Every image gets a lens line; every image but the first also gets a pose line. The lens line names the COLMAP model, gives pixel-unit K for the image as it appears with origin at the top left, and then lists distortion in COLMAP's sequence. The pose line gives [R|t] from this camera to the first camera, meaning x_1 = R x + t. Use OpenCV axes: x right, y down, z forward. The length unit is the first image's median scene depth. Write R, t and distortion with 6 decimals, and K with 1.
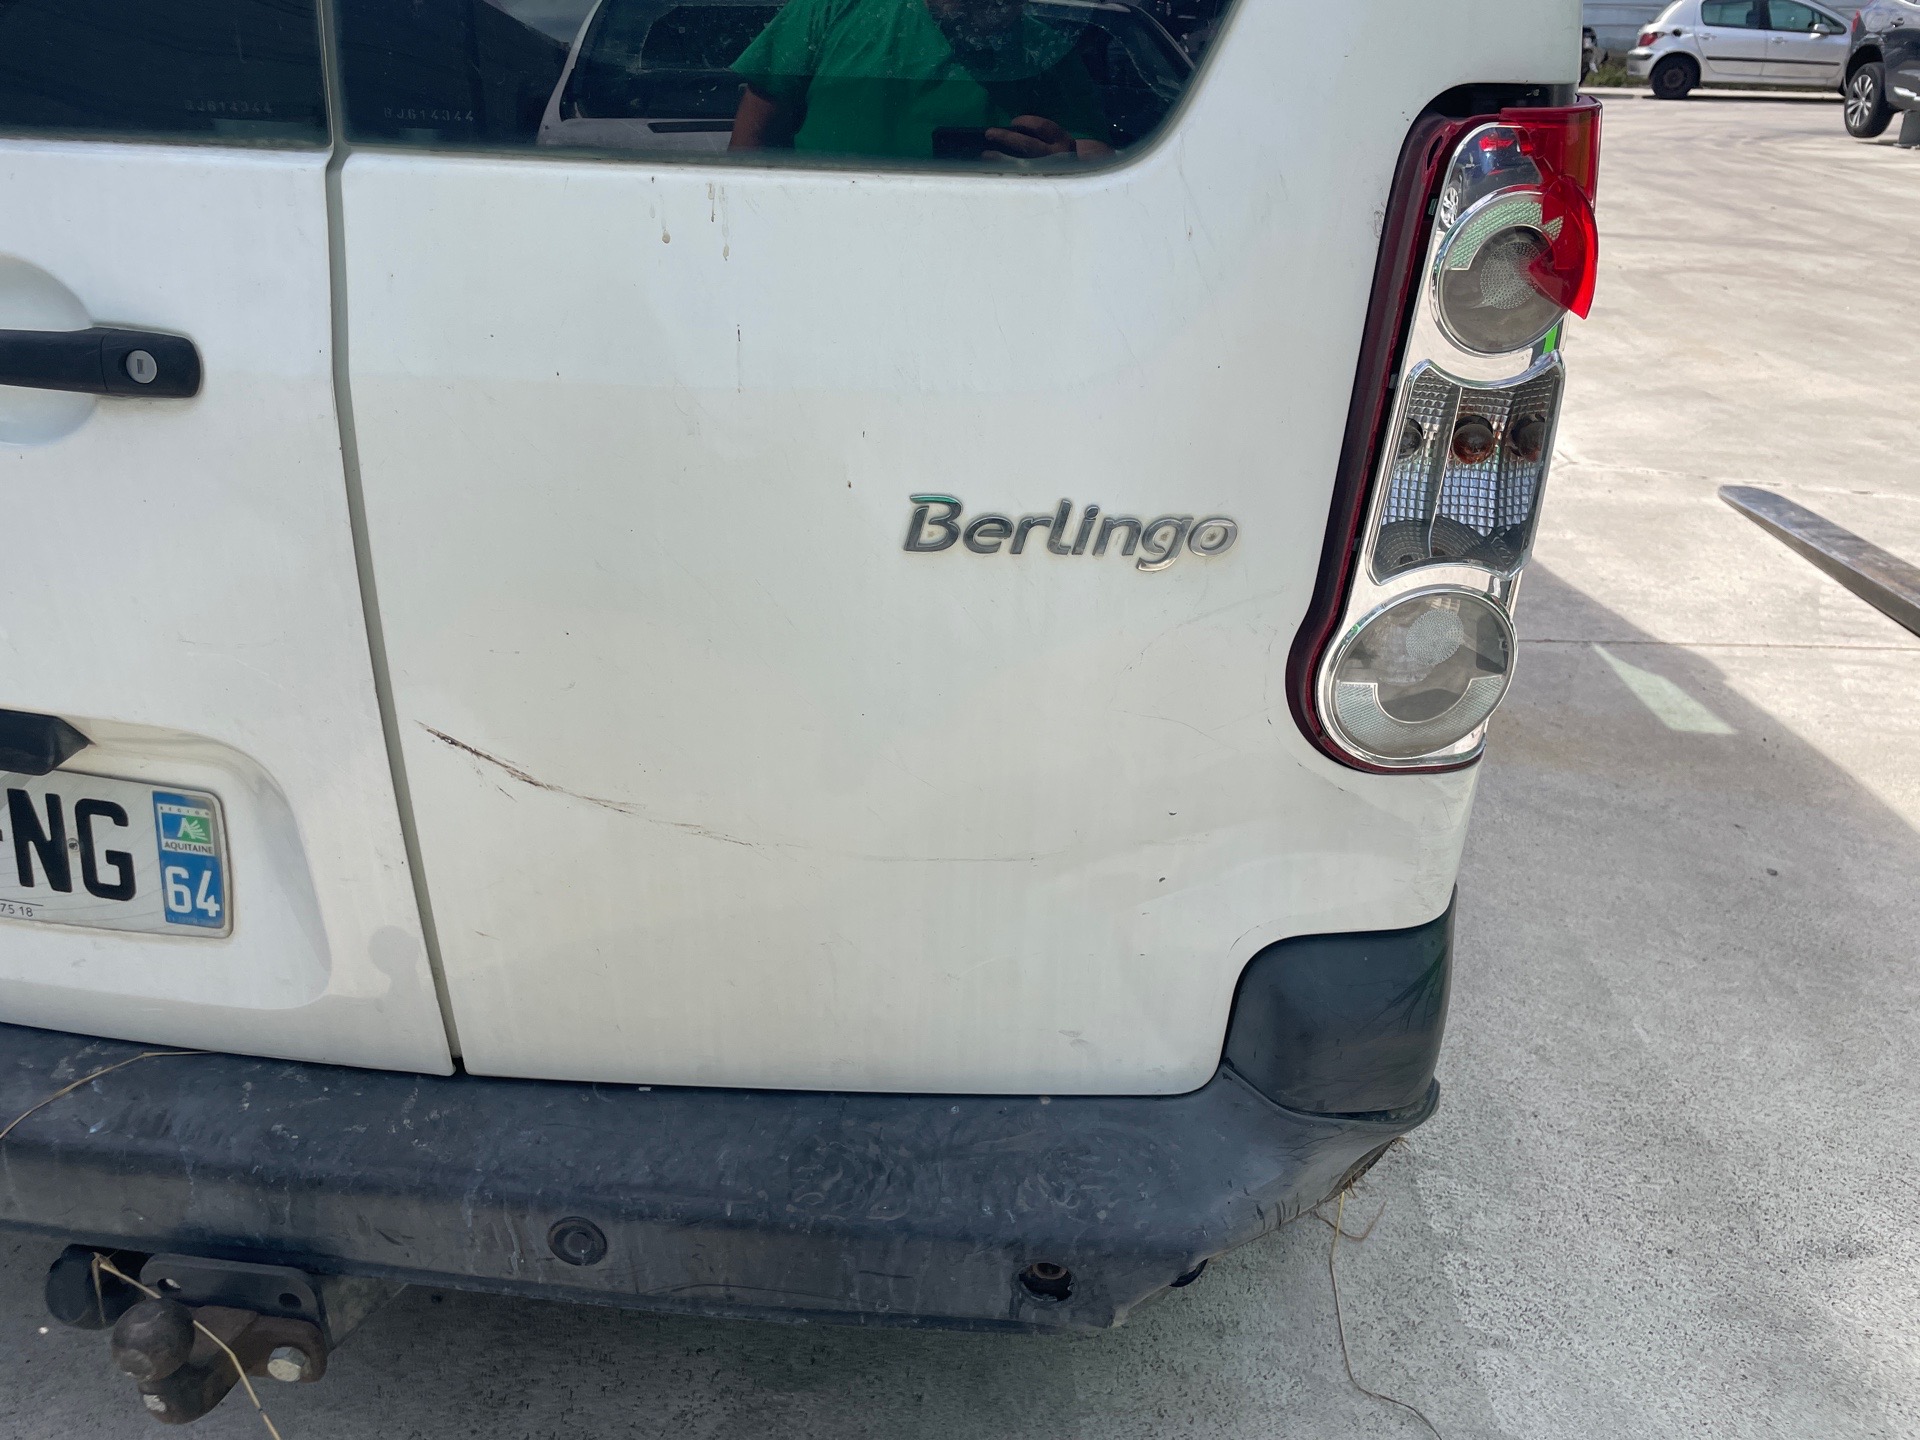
lens RADIAL K [[1455.0, 0, 965.1], [0, 1455.0, 714.8], [0, 0, 1]] dist [0.079632, -0.101500]
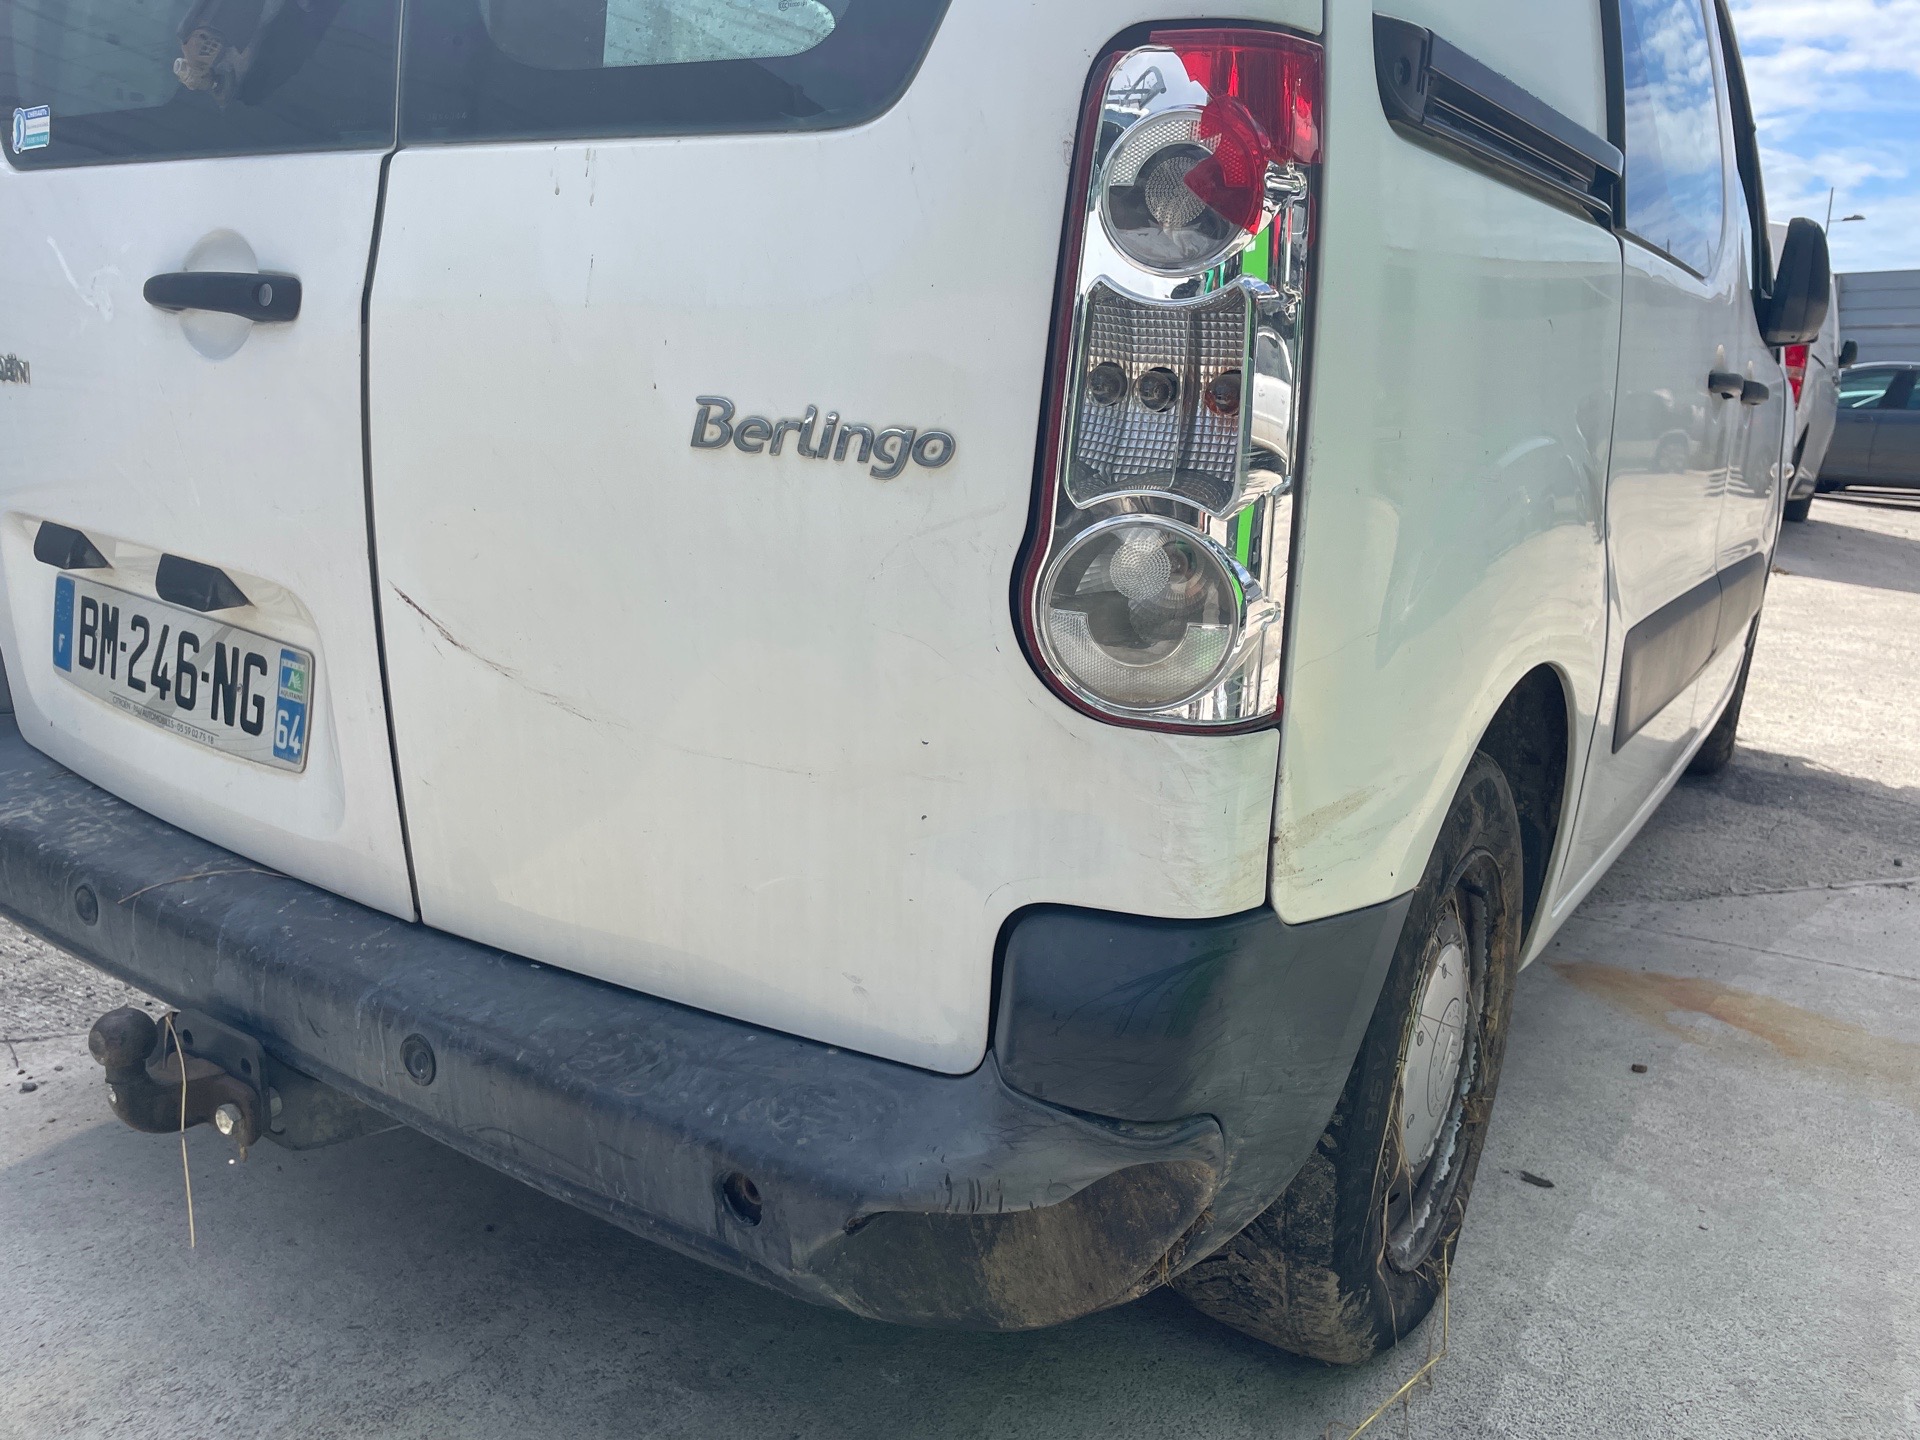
lens RADIAL K [[1455.0, 0, 953.5], [0, 1455.0, 721.5], [0, 0, 1]] dist [0.079632, -0.101500]
pose [[0.887511, 0.117219, -0.445628, 0.595726], [-0.217447, 0.959188, -0.180761, 0.227076], [0.406252, 0.257328, 0.876779, 0.102698]]
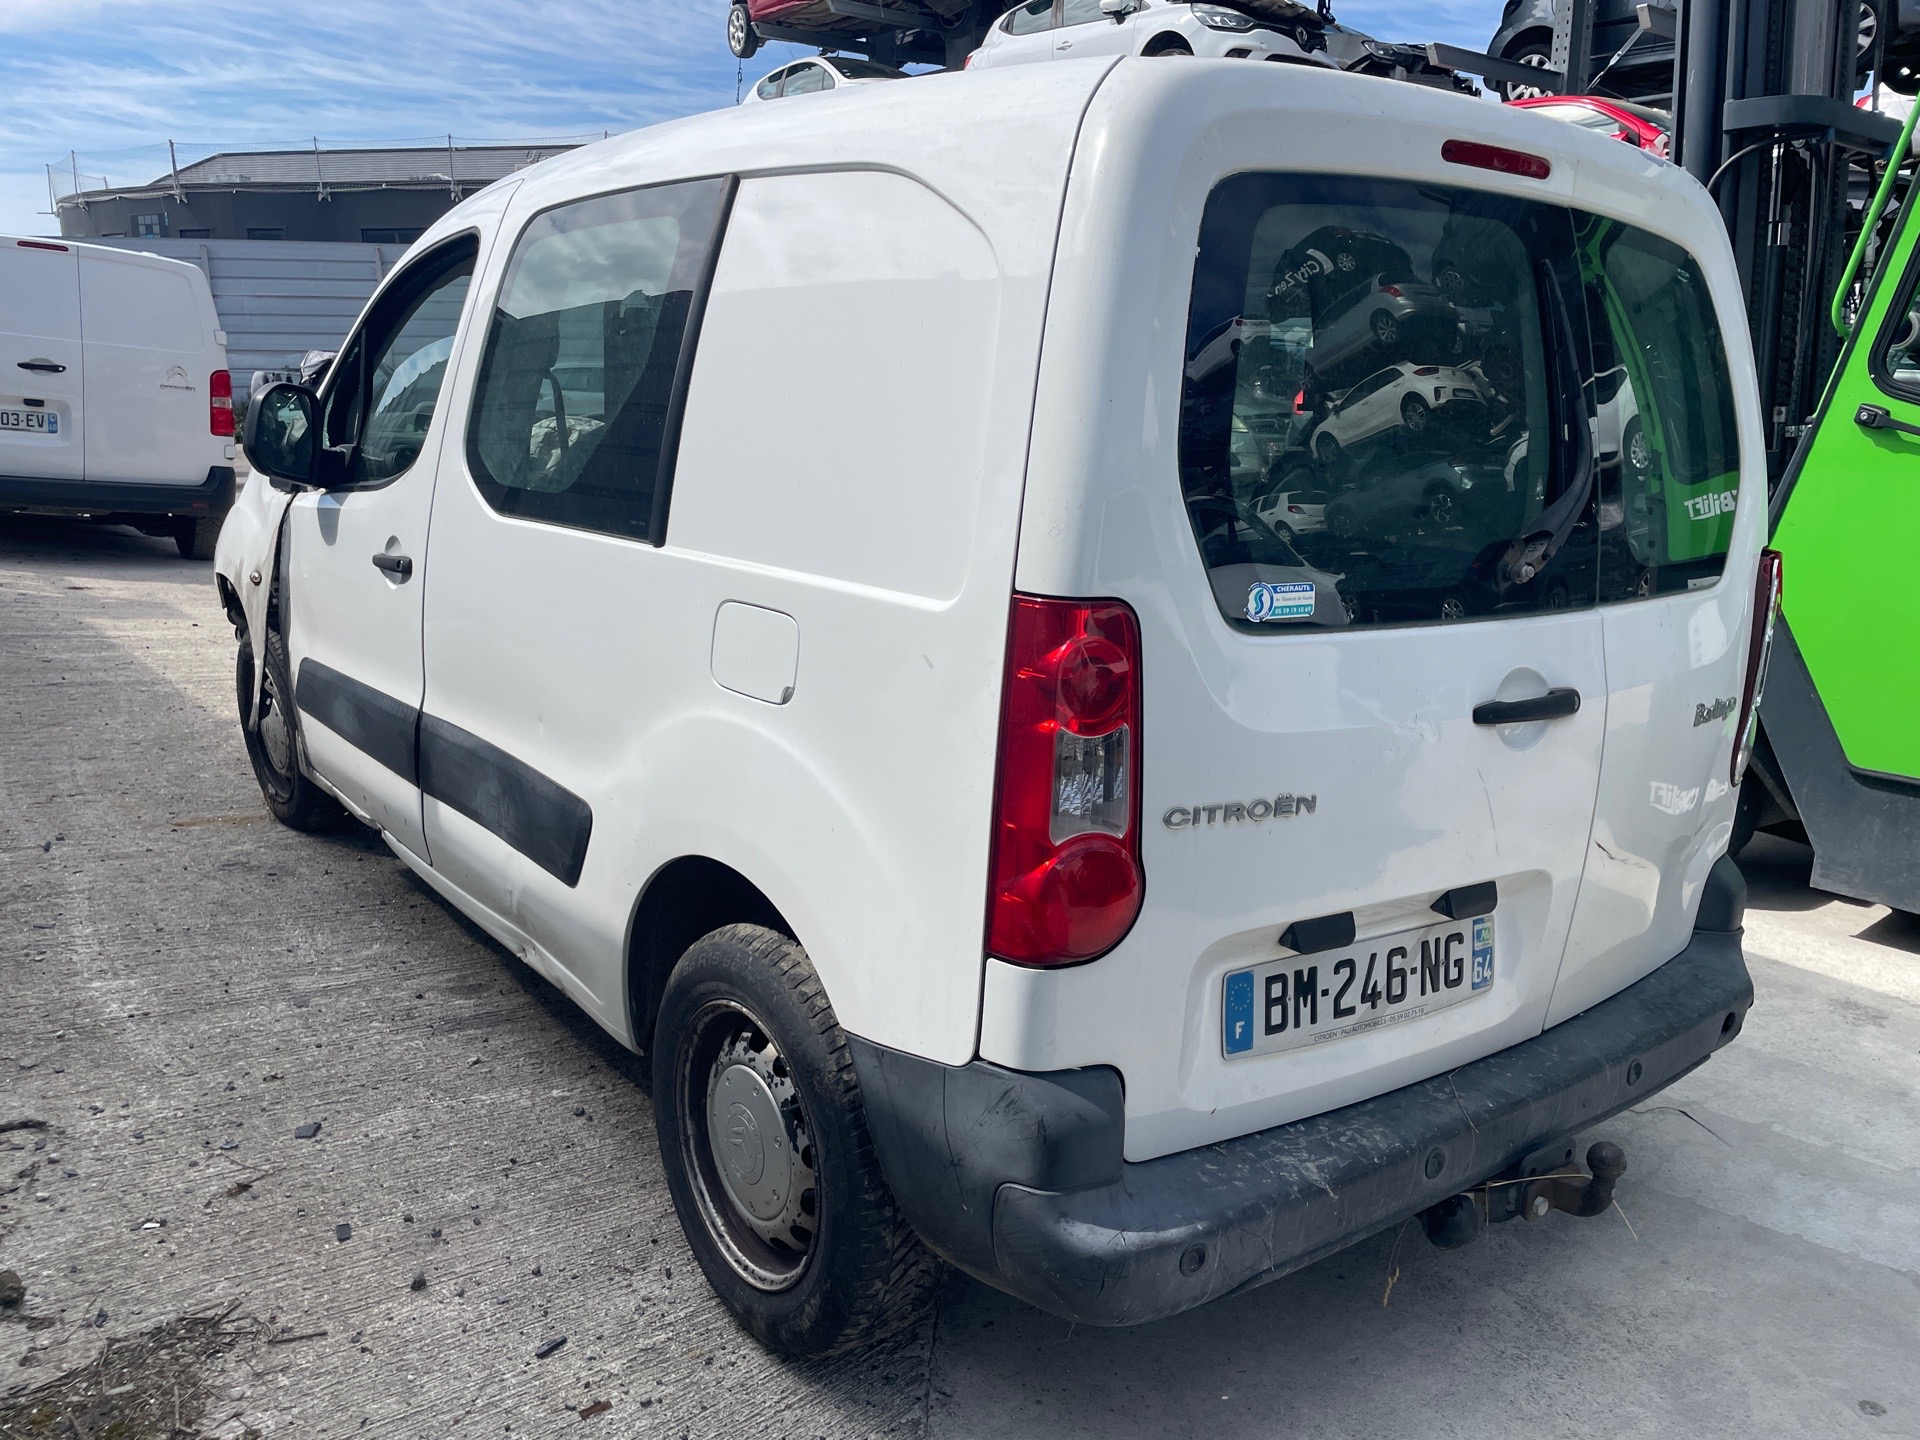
lens RADIAL K [[1455.0, 0, 938.1], [0, 1455.0, 744.6], [0, 0, 1]] dist [0.079632, -0.101500]
pose [[0.725479, -0.173909, 0.665910, -2.423475], [0.295825, 0.952406, -0.073558, -0.250085], [-0.621424, 0.250358, 0.742397, -0.097862]]
